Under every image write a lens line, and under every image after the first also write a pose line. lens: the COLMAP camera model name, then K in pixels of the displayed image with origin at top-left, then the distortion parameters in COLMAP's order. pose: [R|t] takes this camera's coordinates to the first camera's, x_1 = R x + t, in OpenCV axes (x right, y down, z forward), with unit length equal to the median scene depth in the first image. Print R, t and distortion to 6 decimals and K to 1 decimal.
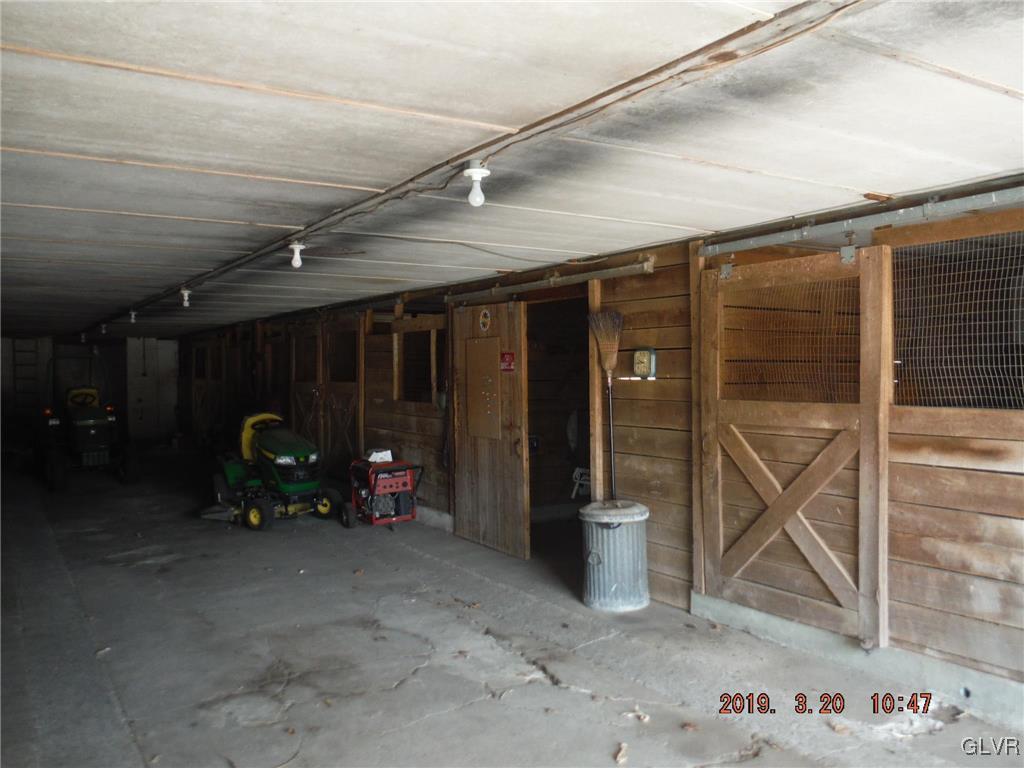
lens RADIAL K [[888.5, 0, 512.0], [0, 888.5, 384.0], [0, 0, 1]] dist [-0.011383, -0.004817]
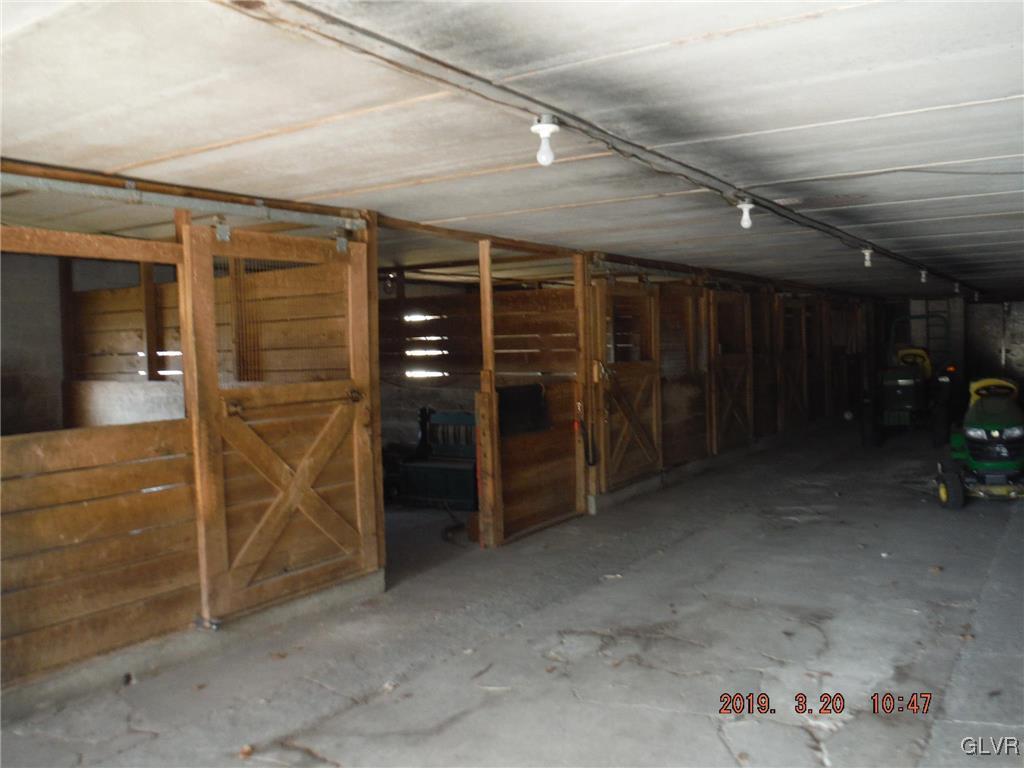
lens RADIAL K [[868.4, 0, 512.0], [0, 868.4, 384.0], [0, 0, 1]] dist [-0.039825, -0.003305]
pose [[0.427521, 0.034099, -0.903362, 0.572420], [0.011718, 0.998995, 0.043254, -0.007922], [0.903930, -0.029078, 0.426692, 0.424989]]
